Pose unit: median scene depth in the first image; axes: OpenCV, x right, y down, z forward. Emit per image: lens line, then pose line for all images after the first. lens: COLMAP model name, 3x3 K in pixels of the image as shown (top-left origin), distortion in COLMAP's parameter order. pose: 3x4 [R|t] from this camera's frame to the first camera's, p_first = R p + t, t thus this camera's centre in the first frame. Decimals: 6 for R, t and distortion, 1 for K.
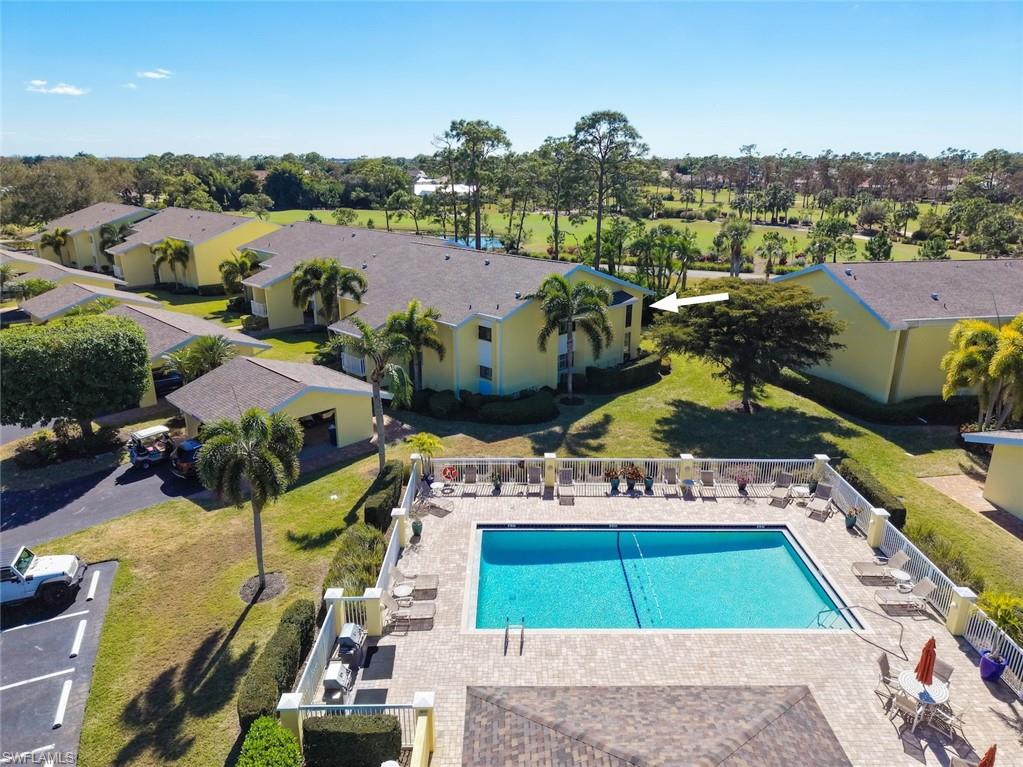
lens RADIAL K [[688.1, 0, 511.5], [0, 688.1, 383.5], [0, 0, 1]] dist [0.066901, -0.104654]
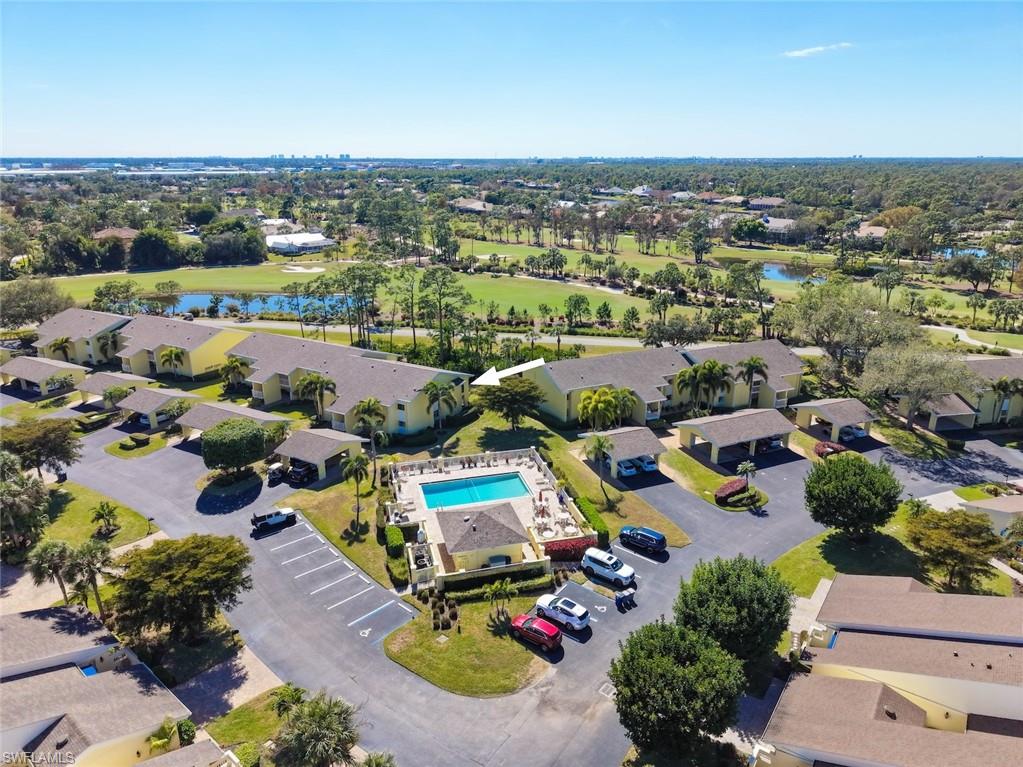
lens RADIAL K [[688.1, 0, 511.5], [0, 688.1, 383.5], [0, 0, 1]] dist [0.066901, -0.104654]
pose [[0.968383, -0.085653, 0.234303, -0.234893], [0.084448, 0.996312, 0.015194, -0.170705], [-0.234740, 0.005073, 0.972045, -1.435562]]
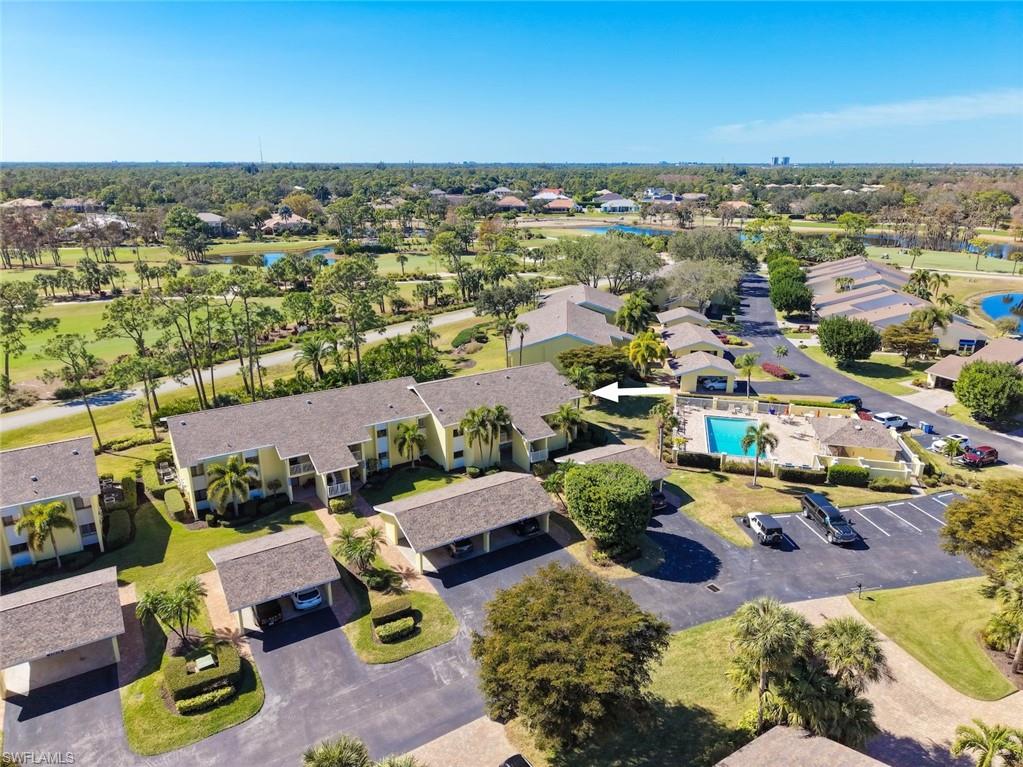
lens RADIAL K [[688.1, 0, 511.5], [0, 688.1, 383.5], [0, 0, 1]] dist [0.066901, -0.104654]
pose [[0.212055, -0.297982, 0.930720, -1.986940], [0.296021, 0.927221, 0.229417, -0.673897], [-0.931345, 0.226864, 0.284831, 0.637347]]
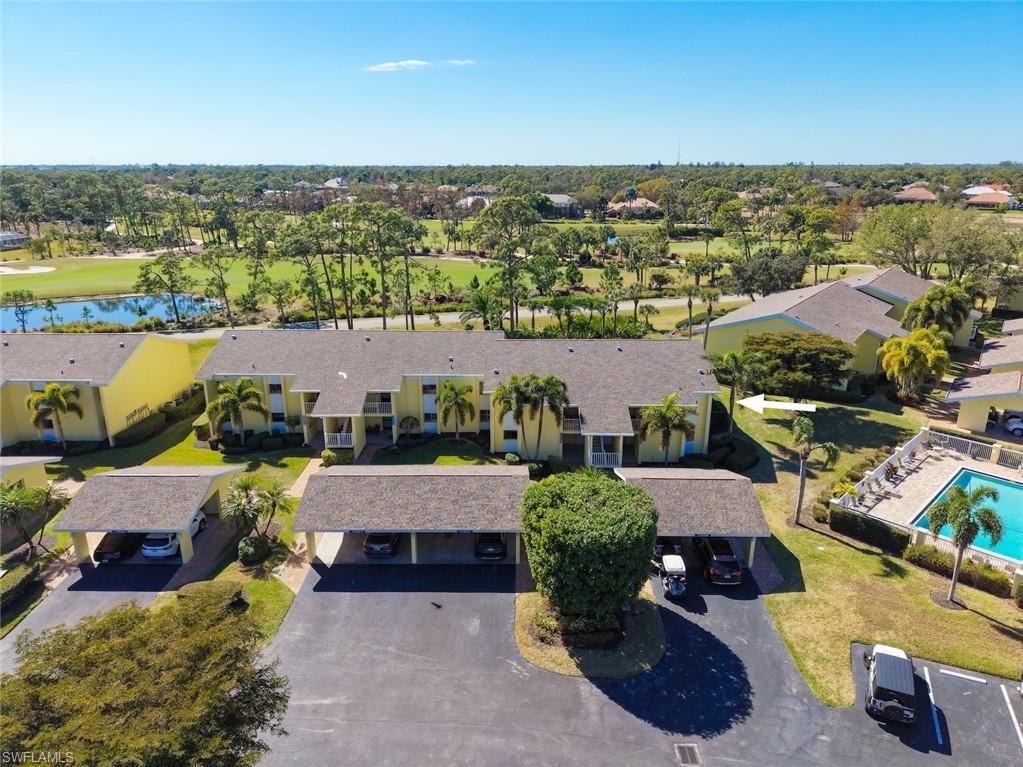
lens RADIAL K [[684.4, 0, 511.5], [0, 684.4, 383.5], [0, 0, 1]] dist [0.031951, -0.038524]
pose [[0.707962, -0.213442, 0.673226, -1.244258], [0.216236, 0.972969, 0.081081, -0.320287], [-0.672334, 0.088173, 0.734978, 0.307633]]
